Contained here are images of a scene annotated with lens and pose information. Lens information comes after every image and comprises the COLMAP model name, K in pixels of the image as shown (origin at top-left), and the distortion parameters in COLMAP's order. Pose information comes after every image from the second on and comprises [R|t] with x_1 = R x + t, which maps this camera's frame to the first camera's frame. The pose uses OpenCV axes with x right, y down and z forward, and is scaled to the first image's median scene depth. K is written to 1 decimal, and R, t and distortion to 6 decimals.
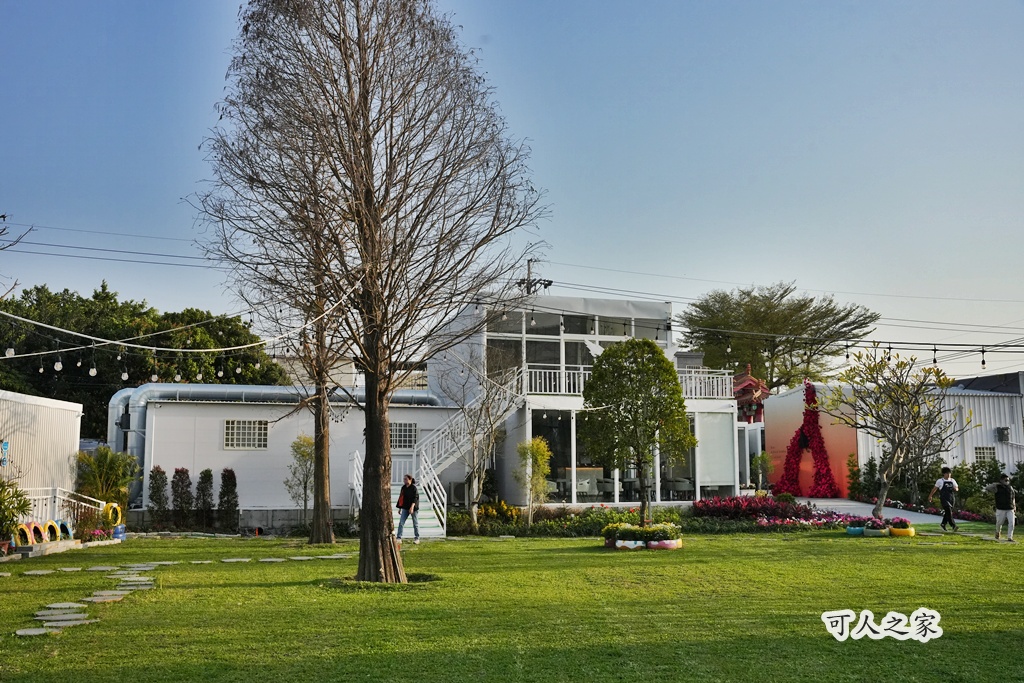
lens RADIAL K [[1021.5, 0, 512.0], [0, 1021.5, 341.5], [0, 0, 1]] dist [-0.005322, -0.003384]
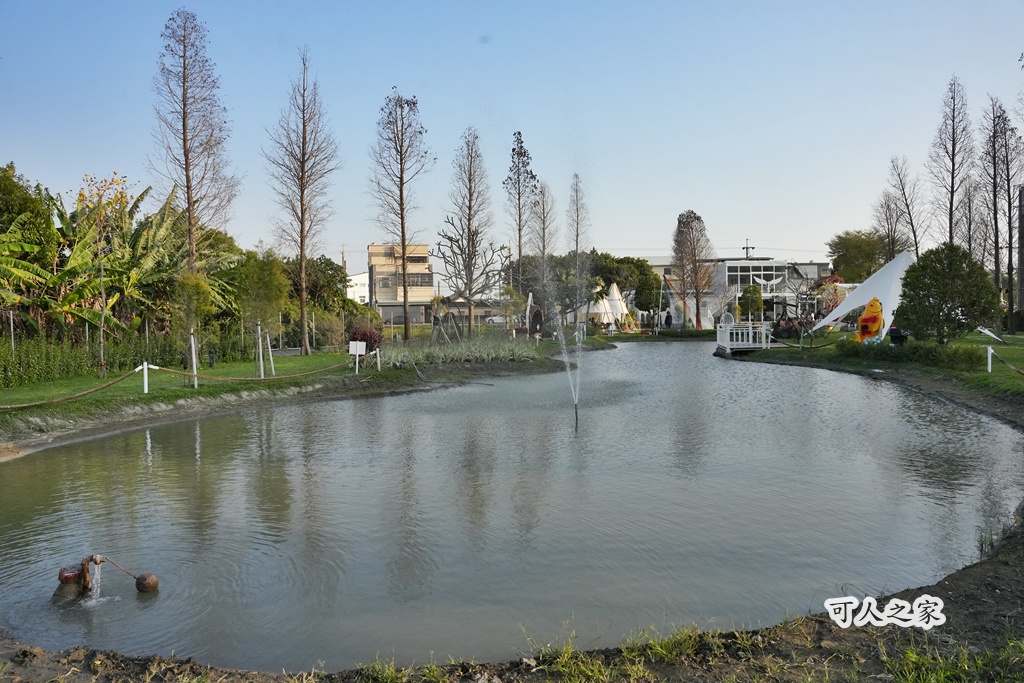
lens RADIAL K [[725.4, 0, 512.0], [0, 725.4, 341.5], [0, 0, 1]] dist [-0.060912, 0.004478]
pose [[0.932524, 0.001578, -0.361104, 0.170325], [0.060055, 0.985387, 0.159393, -0.205741], [0.356079, -0.170324, 0.918802, -1.478913]]
